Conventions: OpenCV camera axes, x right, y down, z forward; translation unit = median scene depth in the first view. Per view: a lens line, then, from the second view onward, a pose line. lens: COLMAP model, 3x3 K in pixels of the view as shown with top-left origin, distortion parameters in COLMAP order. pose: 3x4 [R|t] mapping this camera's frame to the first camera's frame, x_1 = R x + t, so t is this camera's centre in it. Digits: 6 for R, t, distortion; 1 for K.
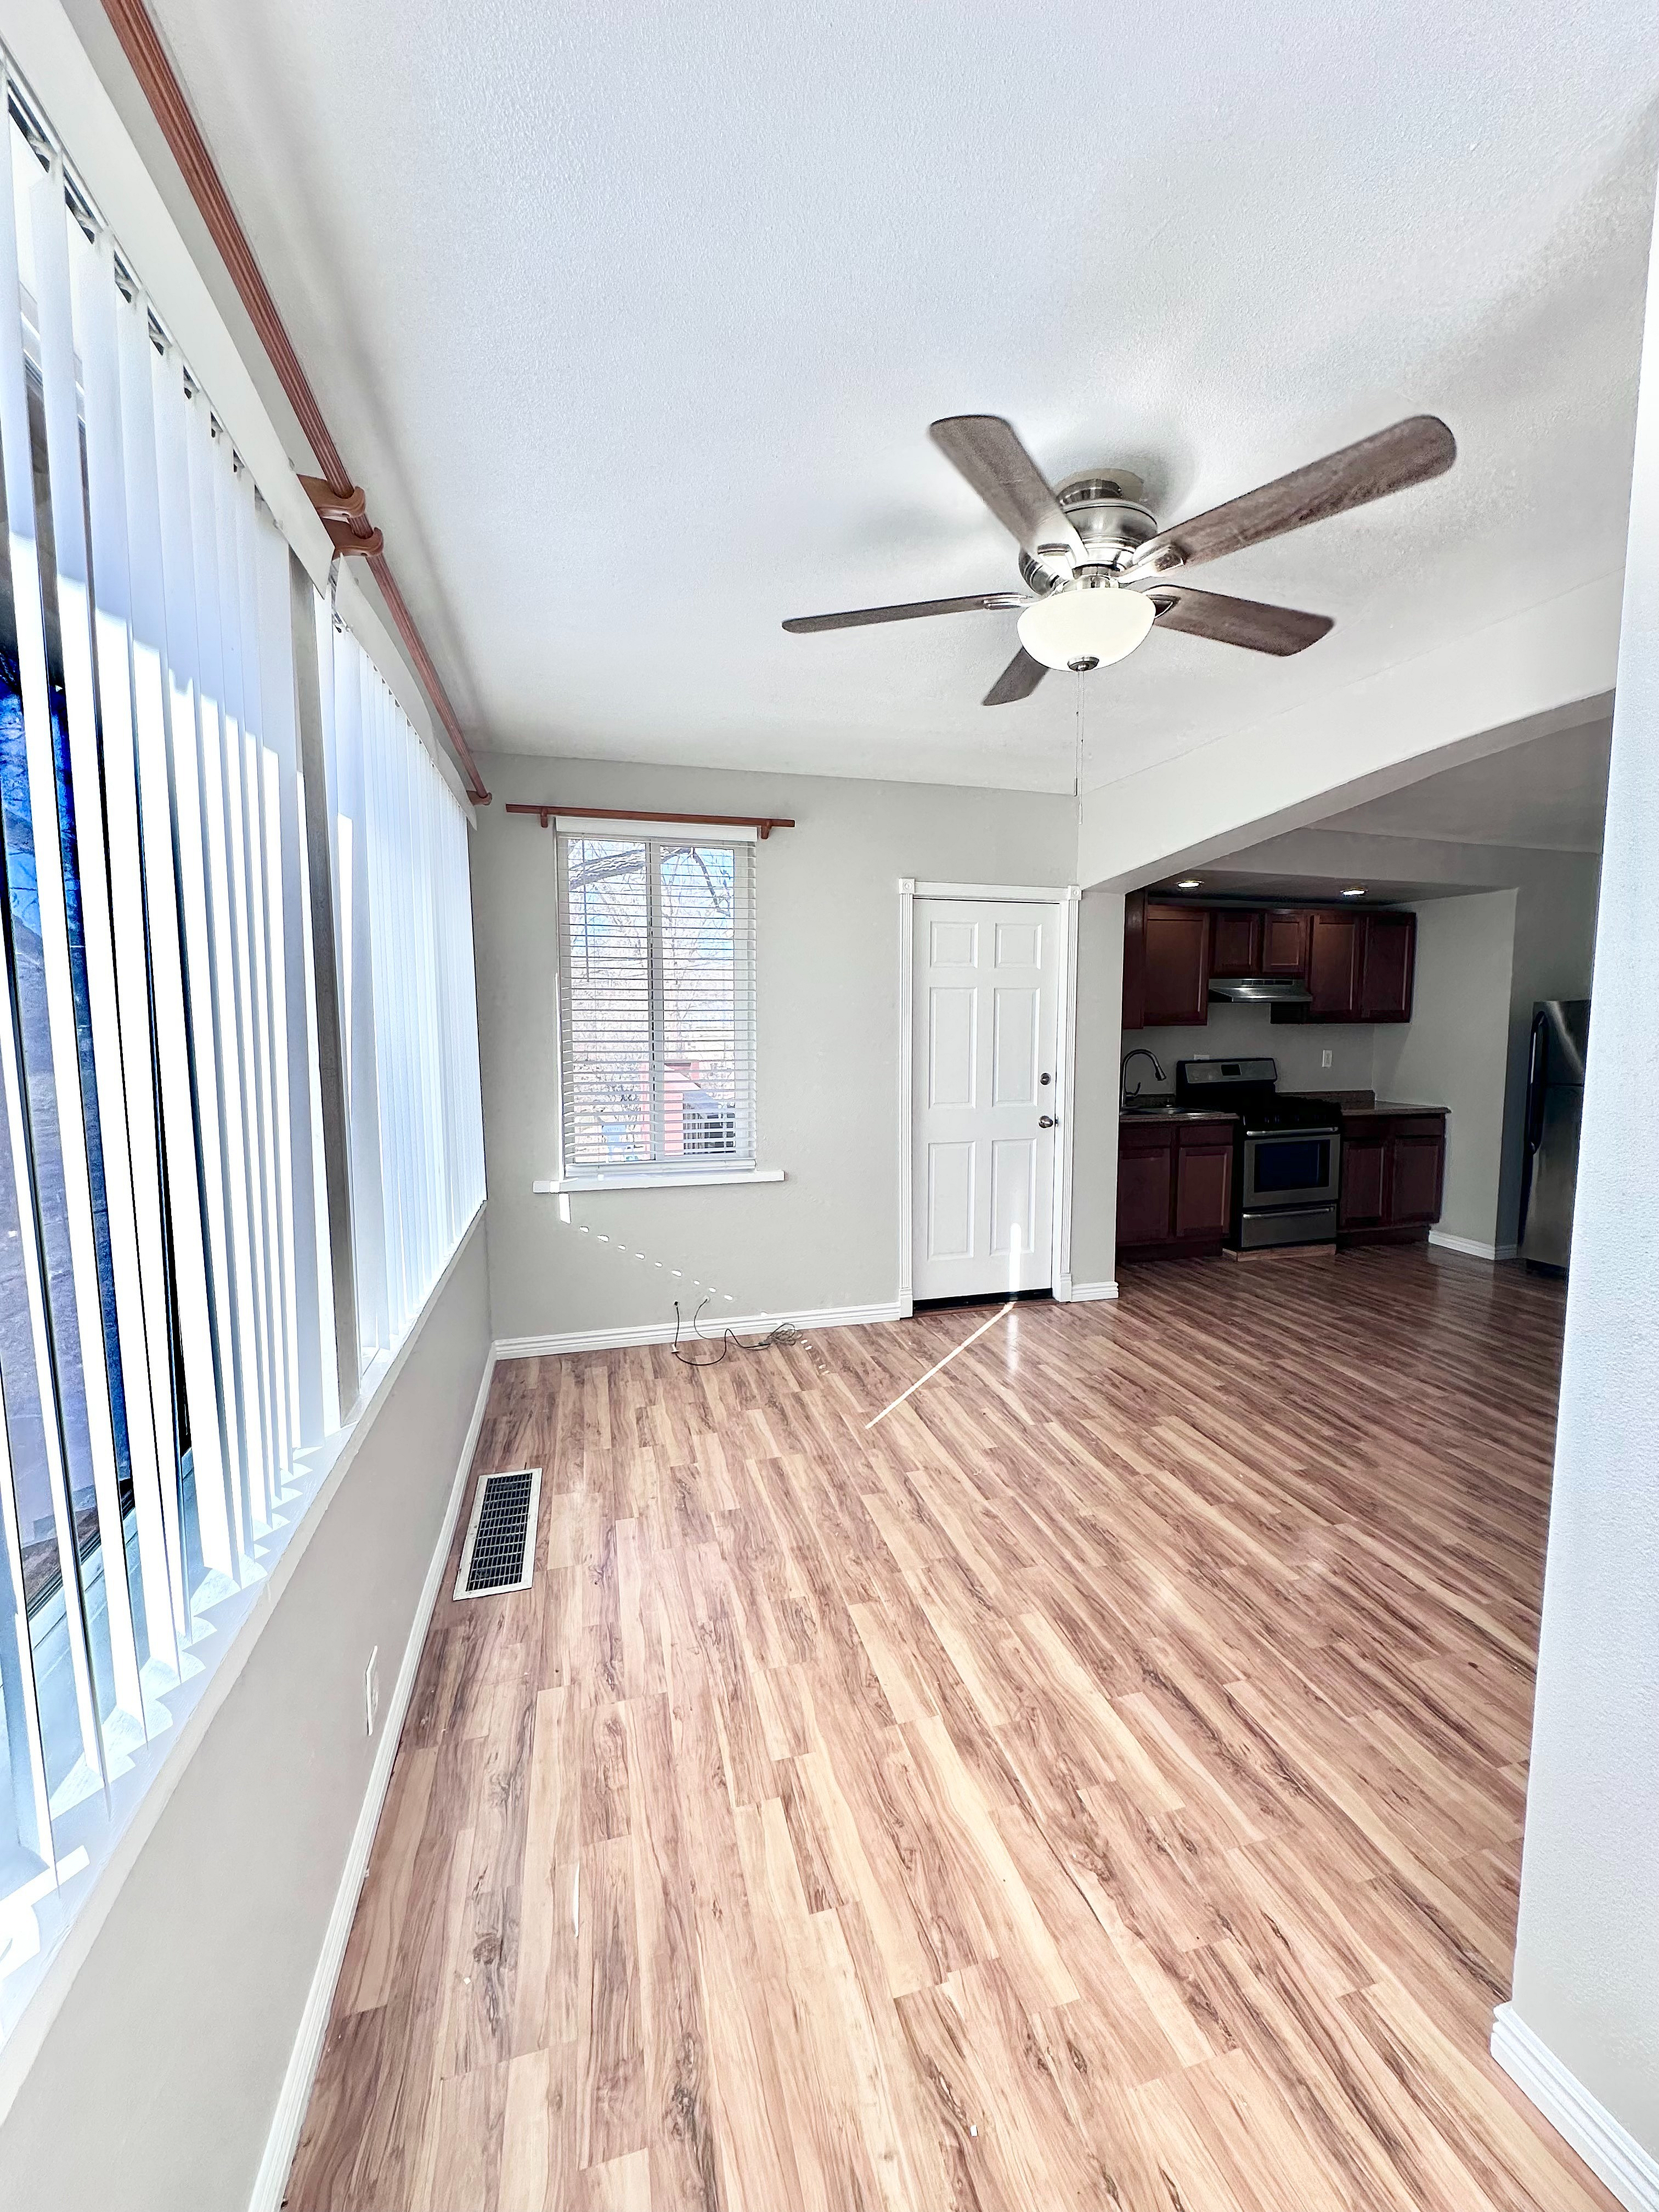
lens RADIAL K [[874.8, 0, 828.2], [0, 874.8, 1102.6], [0, 0, 1]] dist [0.000002, 0.000007]
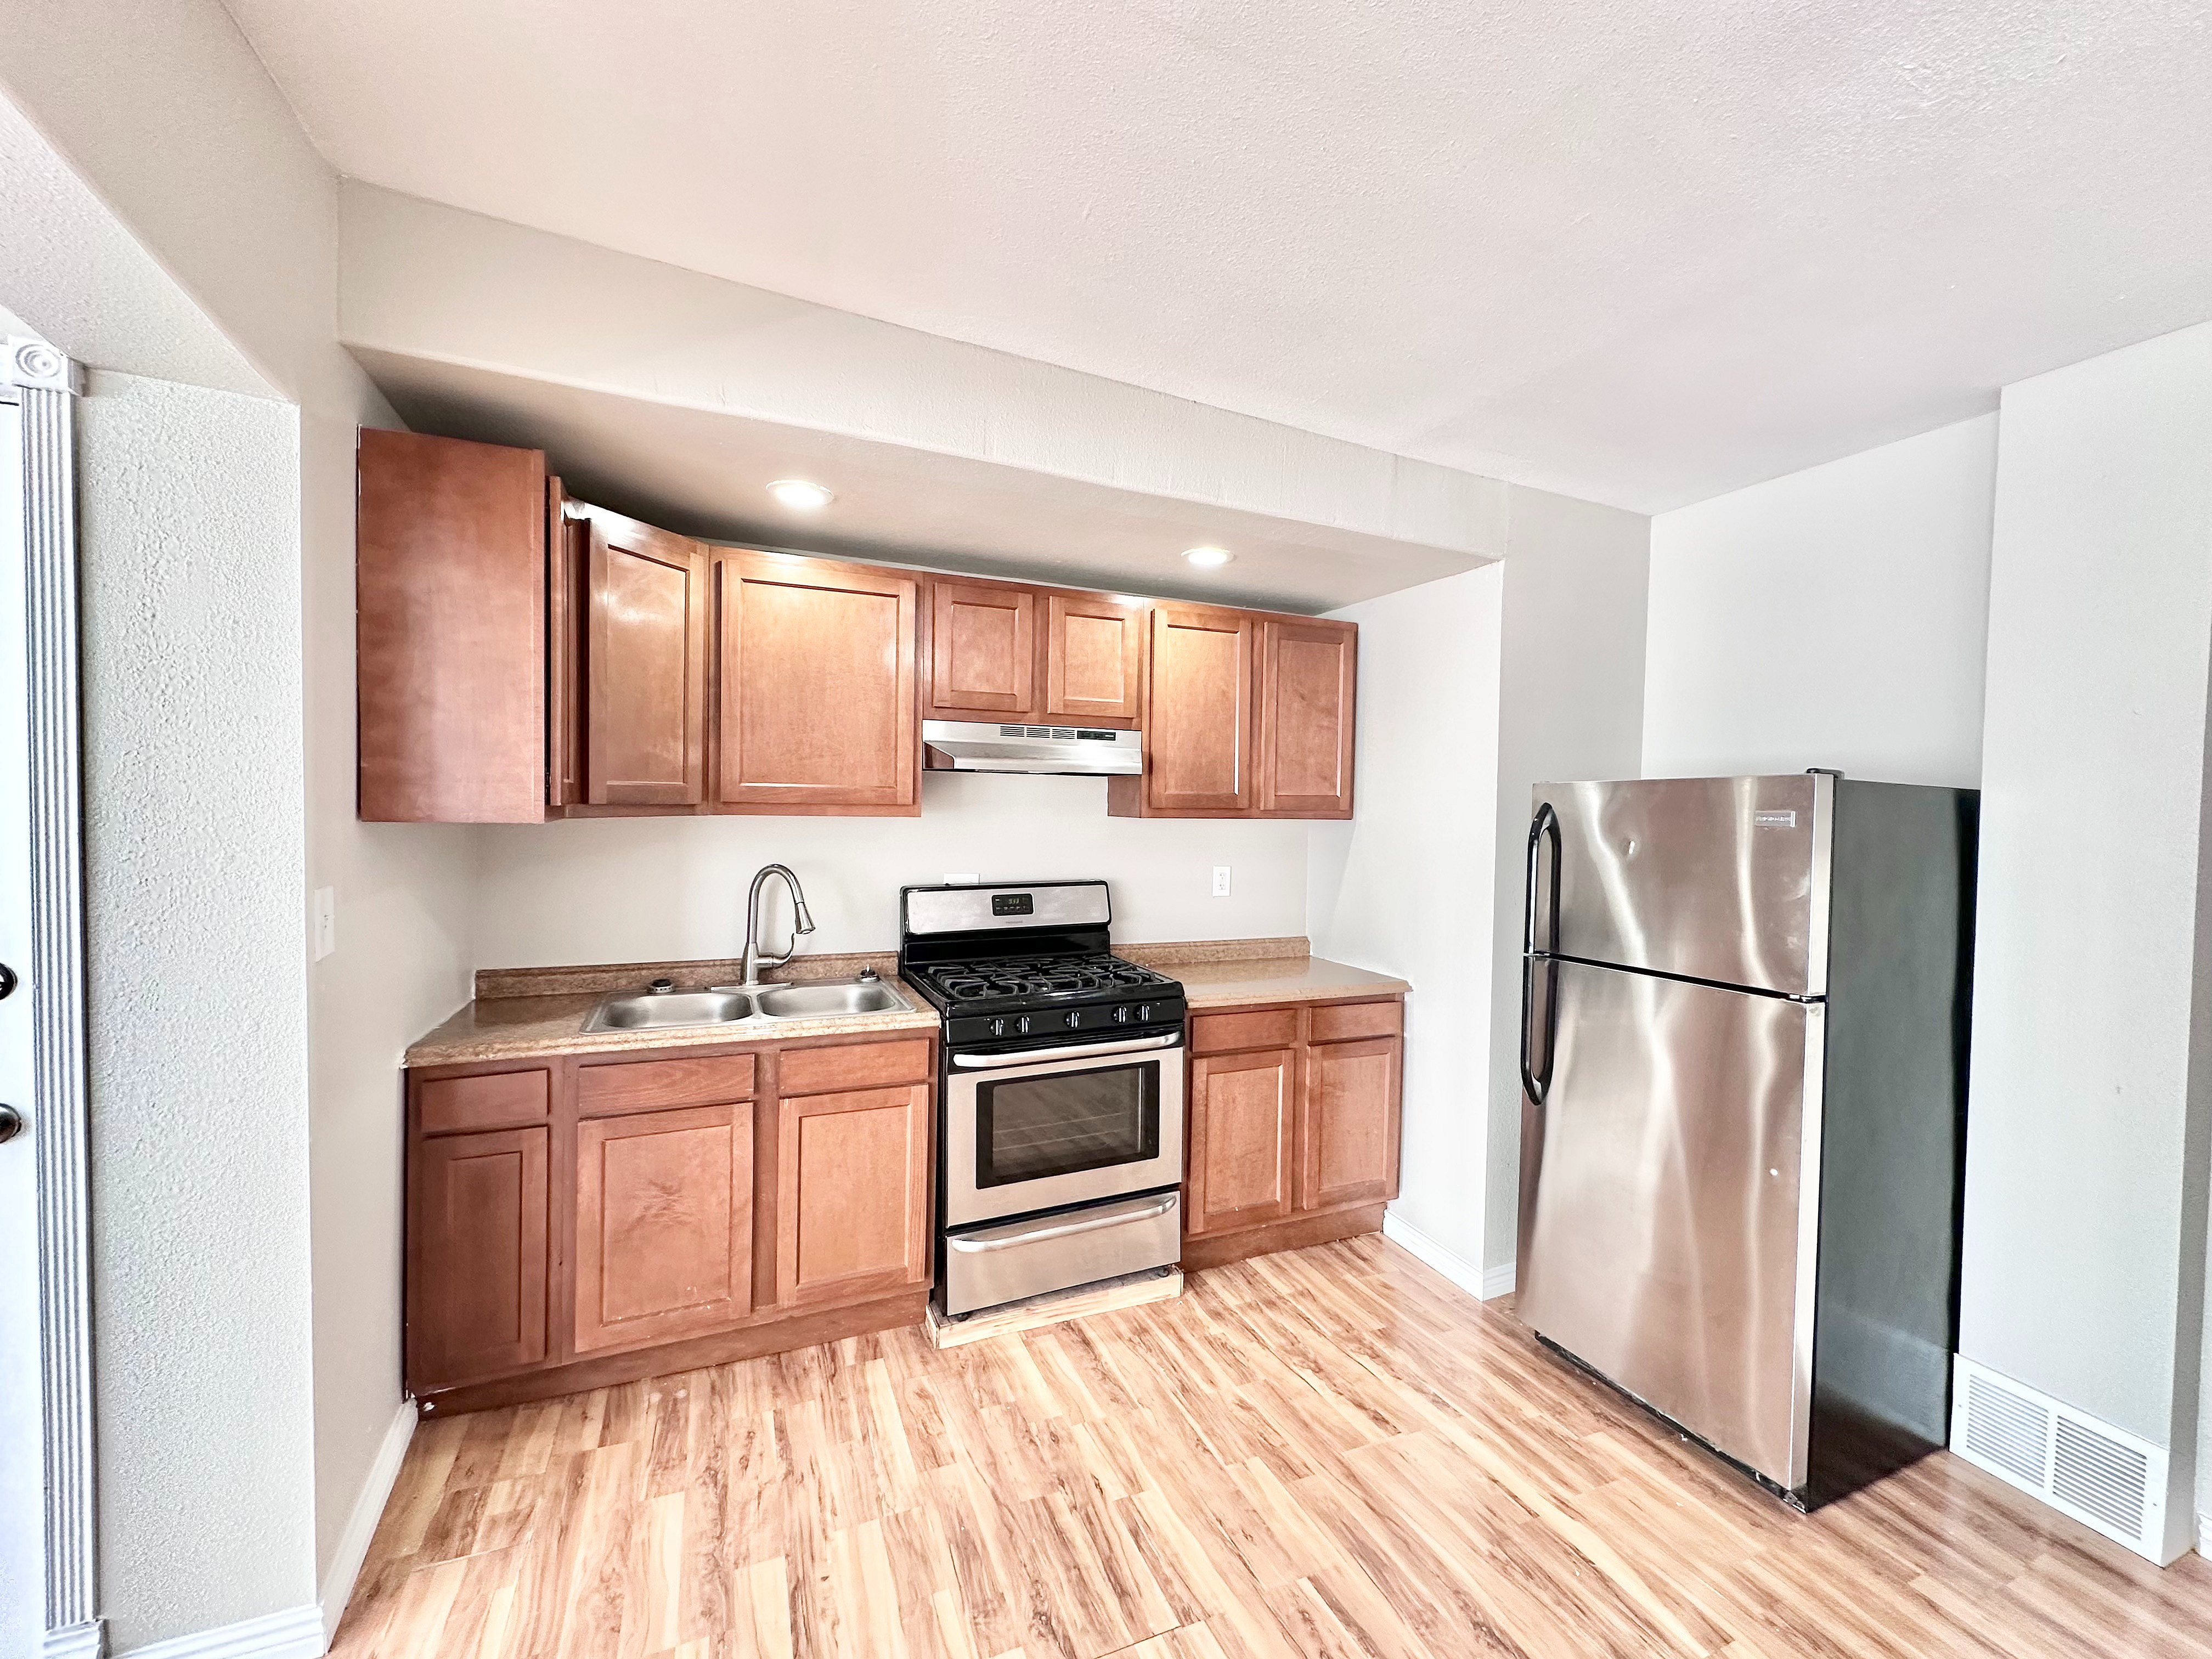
lens RADIAL K [[874.8, 0, 1115.3], [0, 874.8, 819.0], [0, 0, 1]] dist [0.000002, 0.000007]
pose [[0.988913, 0.018324, 0.147363, 0.275635], [-0.006494, 0.996744, -0.080365, -0.028811], [-0.148356, 0.078517, 0.985812, 0.301434]]
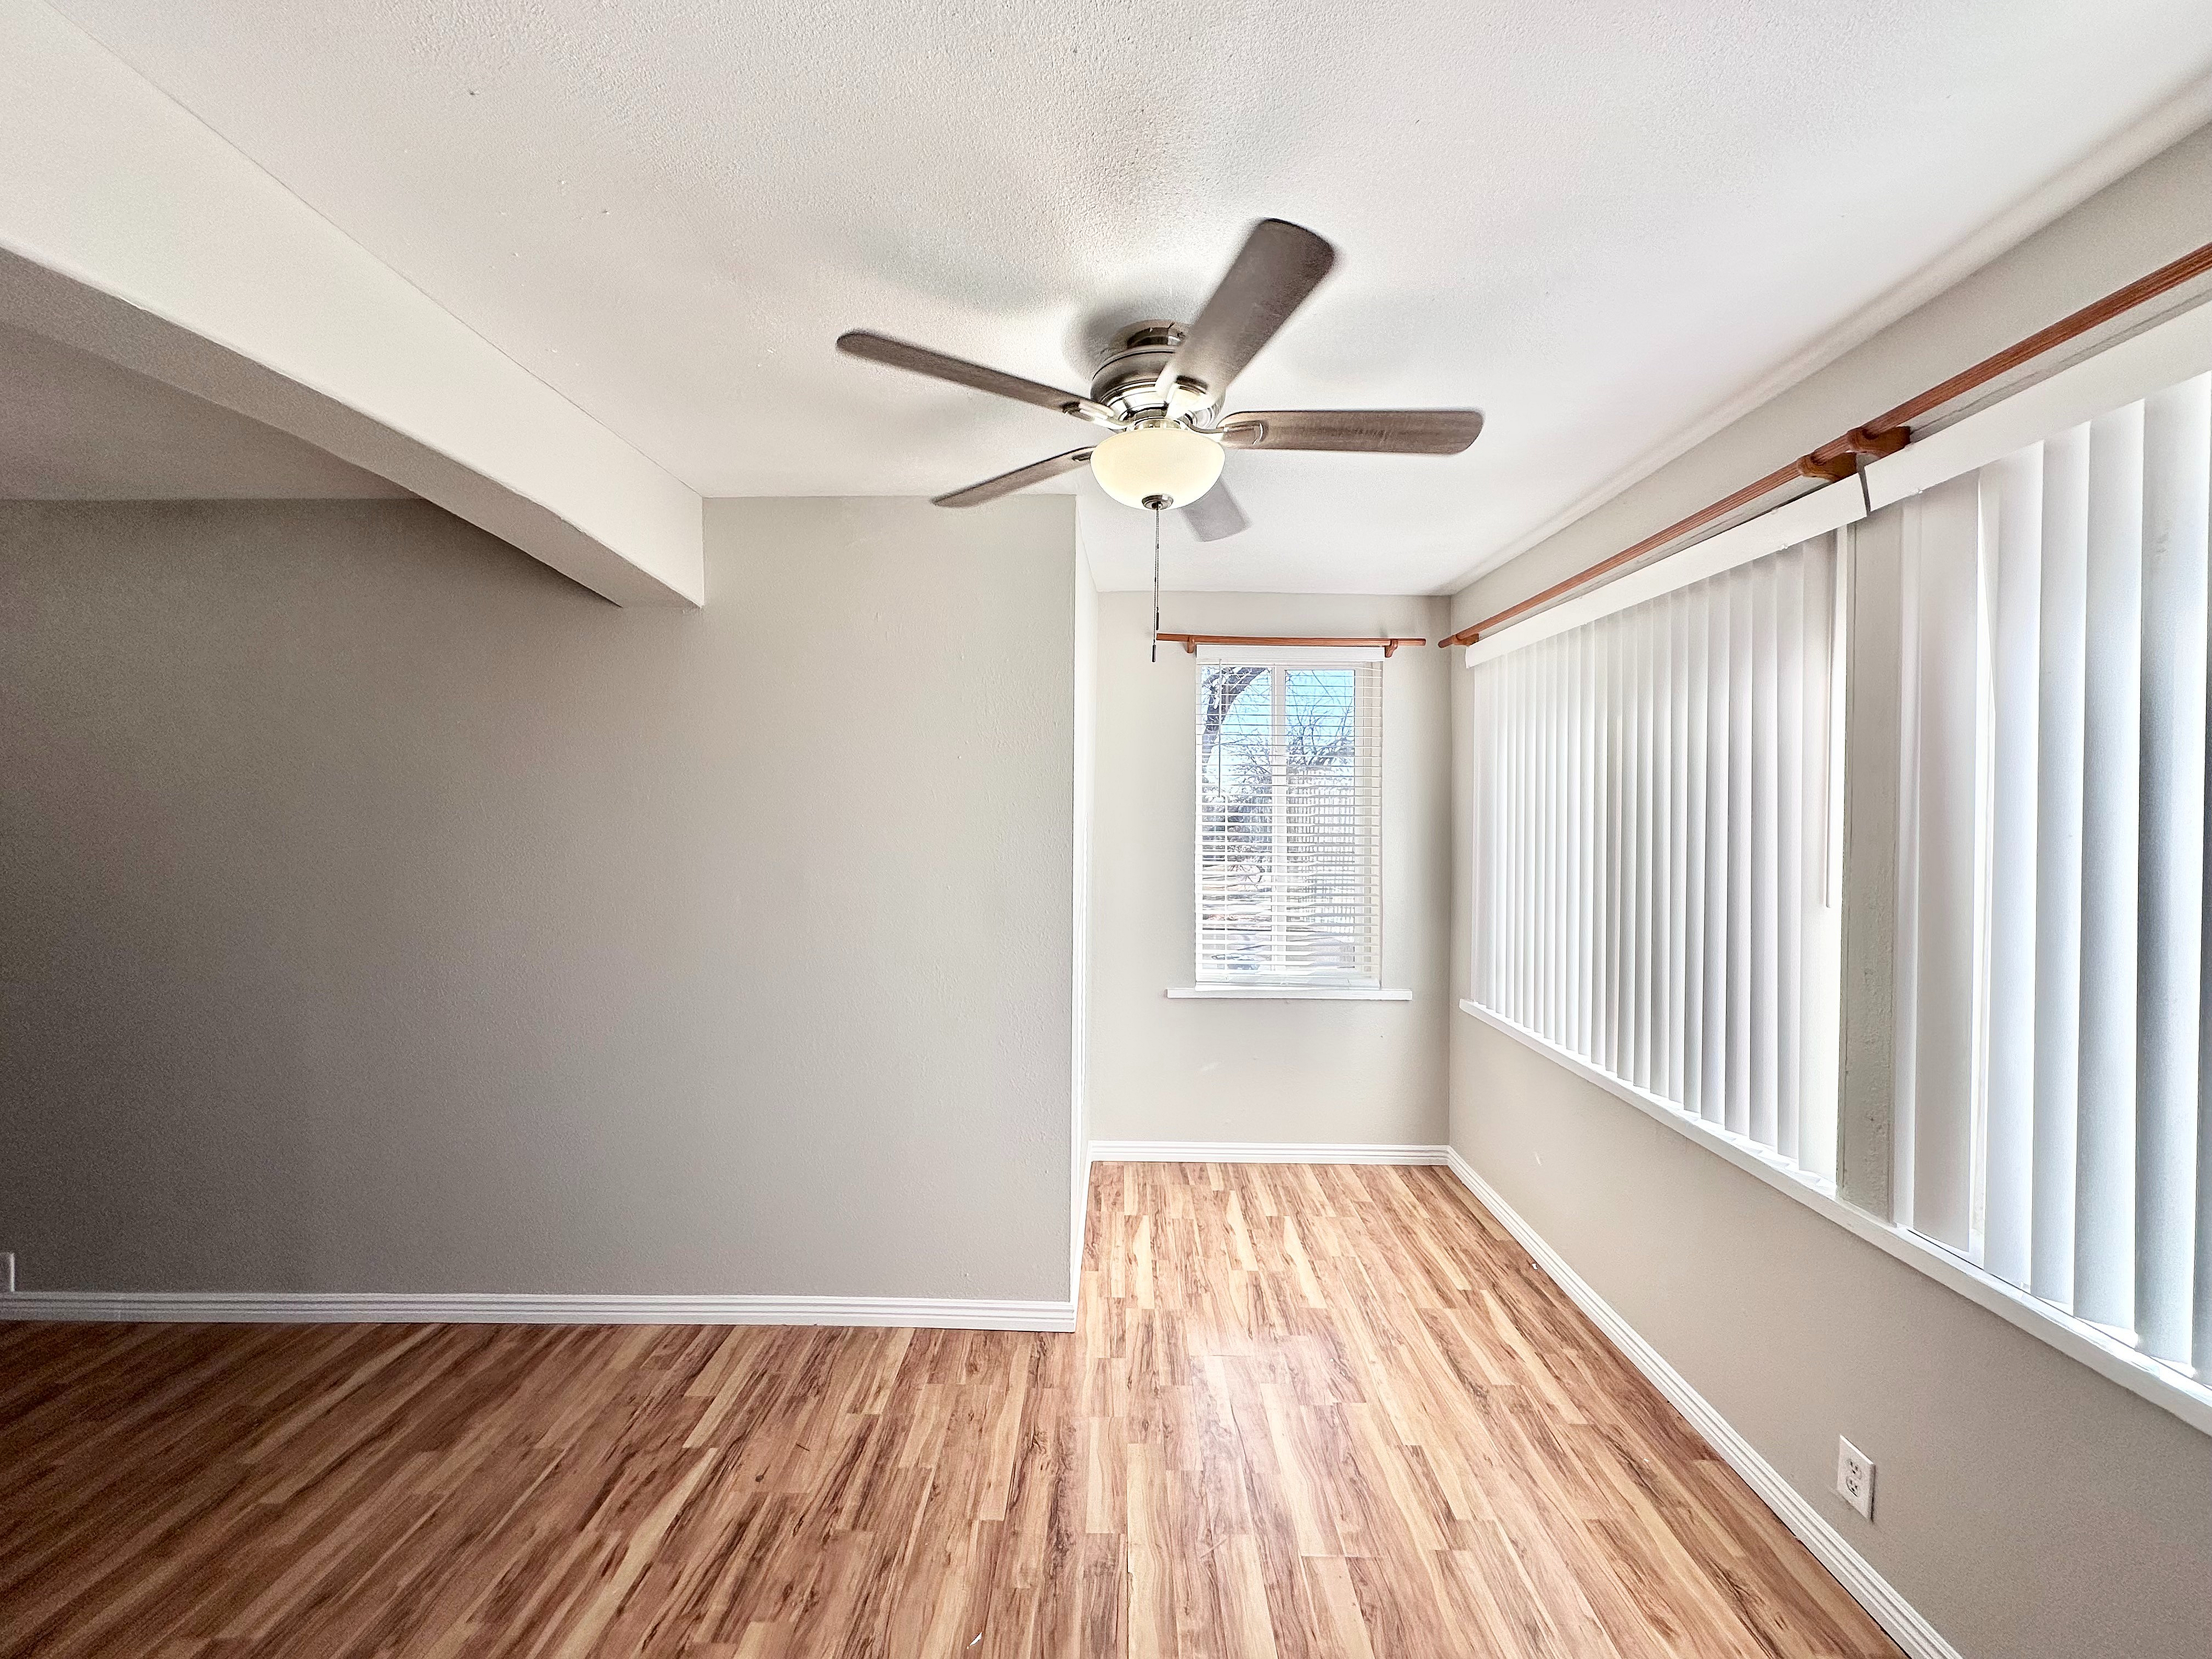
lens RADIAL K [[874.8, 0, 1113.4], [0, 874.8, 825.1], [0, 0, 1]] dist [0.000002, 0.000007]
pose [[-0.962580, -0.007561, 0.270891, 0.091888], [0.021392, 0.994371, 0.103769, -0.313132], [-0.270150, 0.105681, -0.957001, 2.569043]]
